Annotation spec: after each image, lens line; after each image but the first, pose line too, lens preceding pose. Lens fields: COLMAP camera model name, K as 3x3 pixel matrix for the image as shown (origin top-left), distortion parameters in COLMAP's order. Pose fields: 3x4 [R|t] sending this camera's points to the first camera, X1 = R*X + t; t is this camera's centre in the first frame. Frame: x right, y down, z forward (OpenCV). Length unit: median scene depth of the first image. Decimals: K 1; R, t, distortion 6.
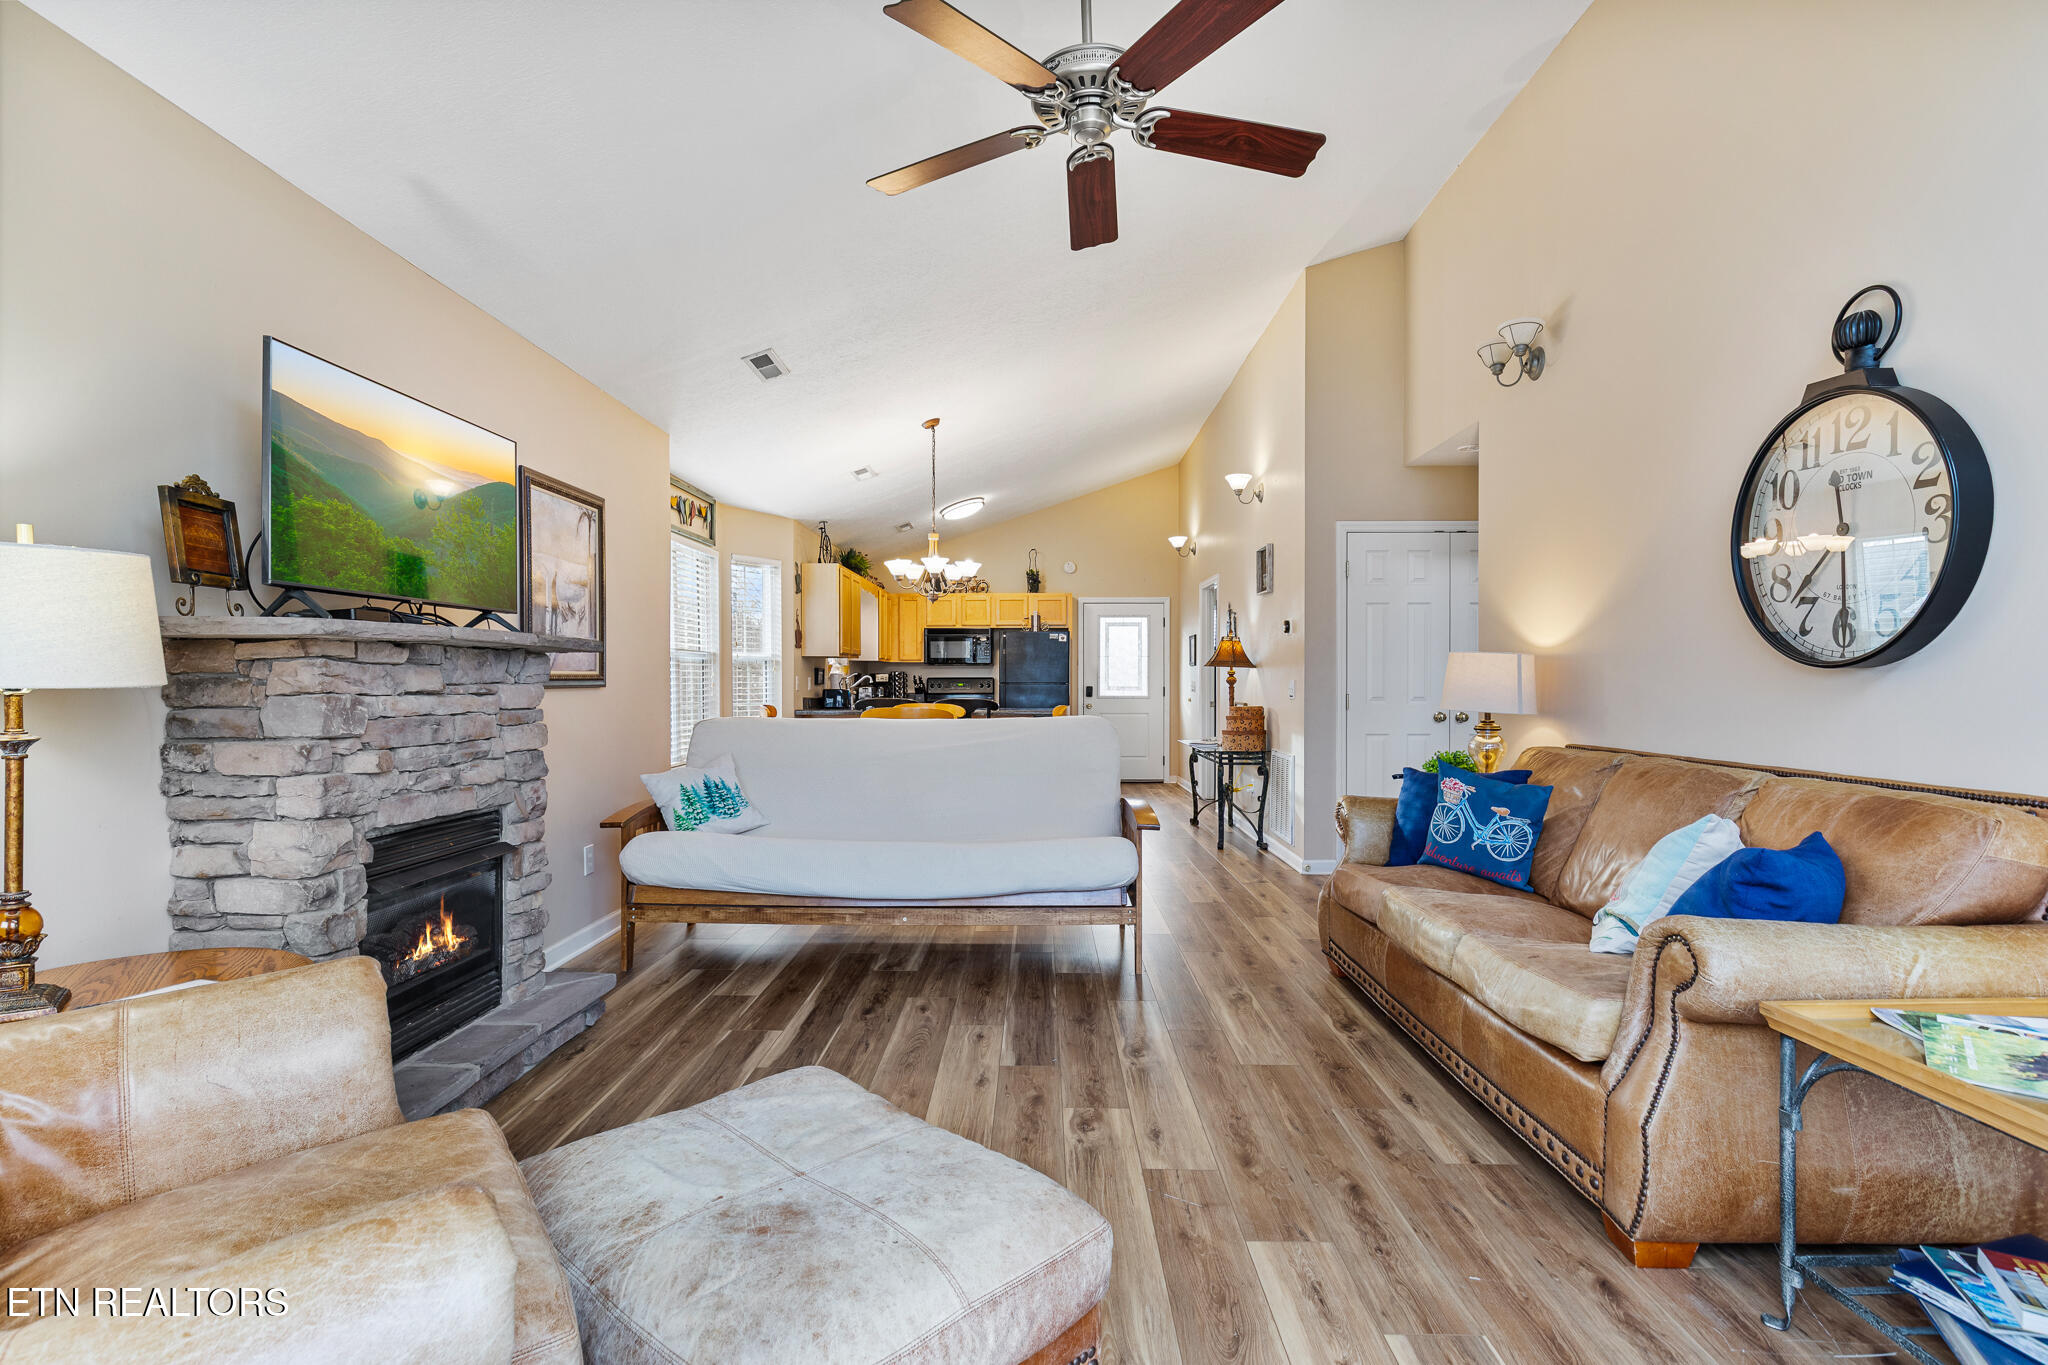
lens RADIAL K [[983.7, 0, 1024.0], [0, 983.7, 682.5], [0, 0, 1]] dist [-0.000845, -0.000031]
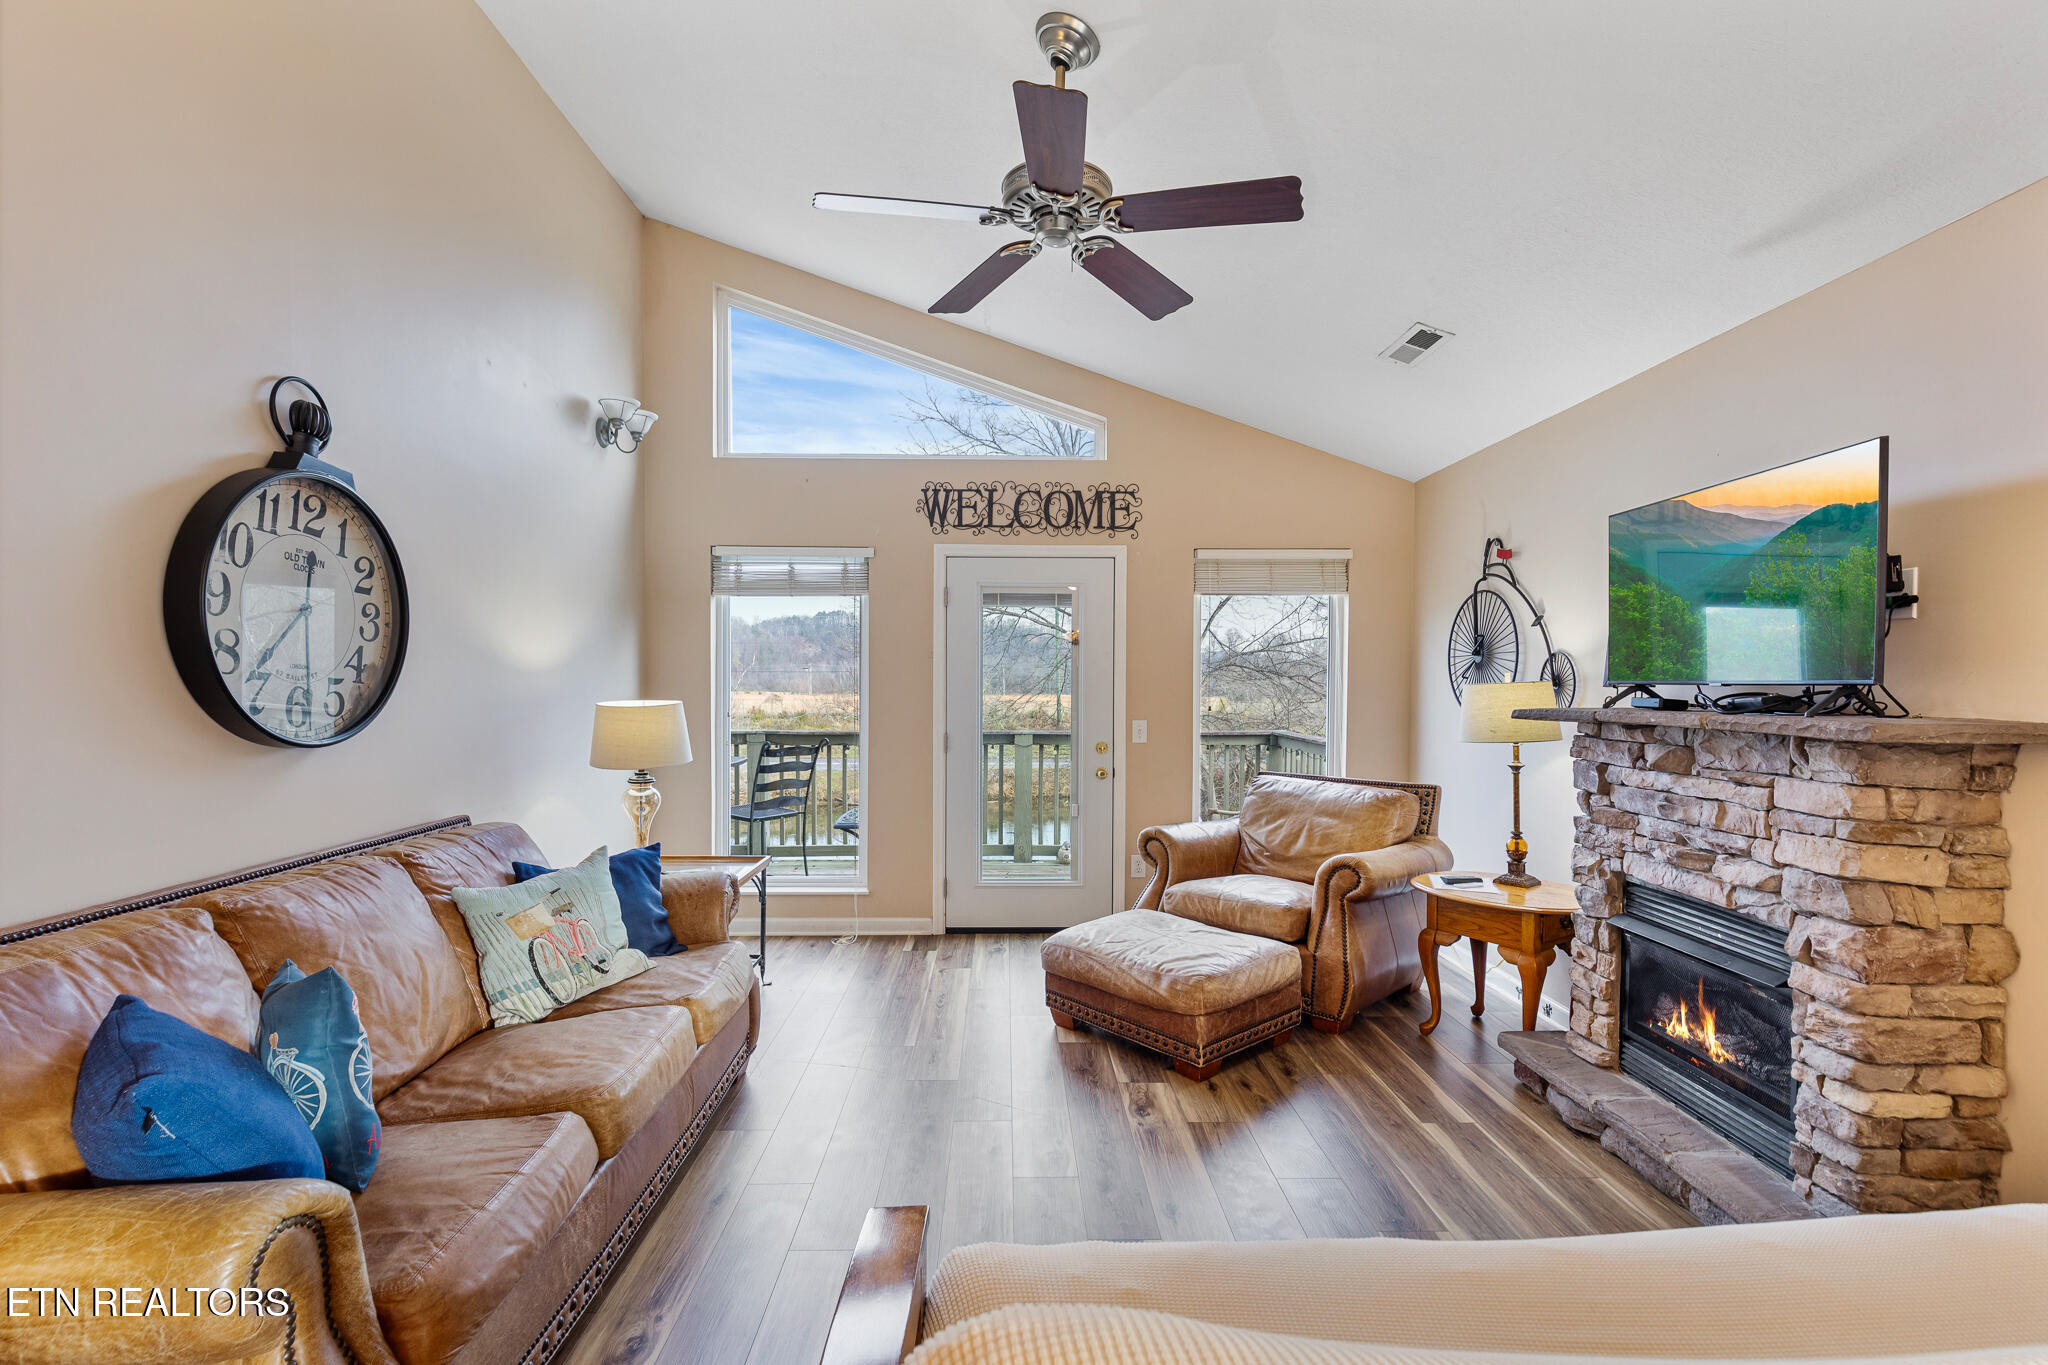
lens RADIAL K [[915.8, 0, 1018.3], [0, 915.8, 698.5], [0, 0, 1]] dist [0.004193, -0.000429]
pose [[-0.999593, -0.002517, -0.028412, 0.047282], [-0.003041, 0.999826, 0.018405, -0.030455], [0.028360, 0.018484, -0.999427, 0.705675]]
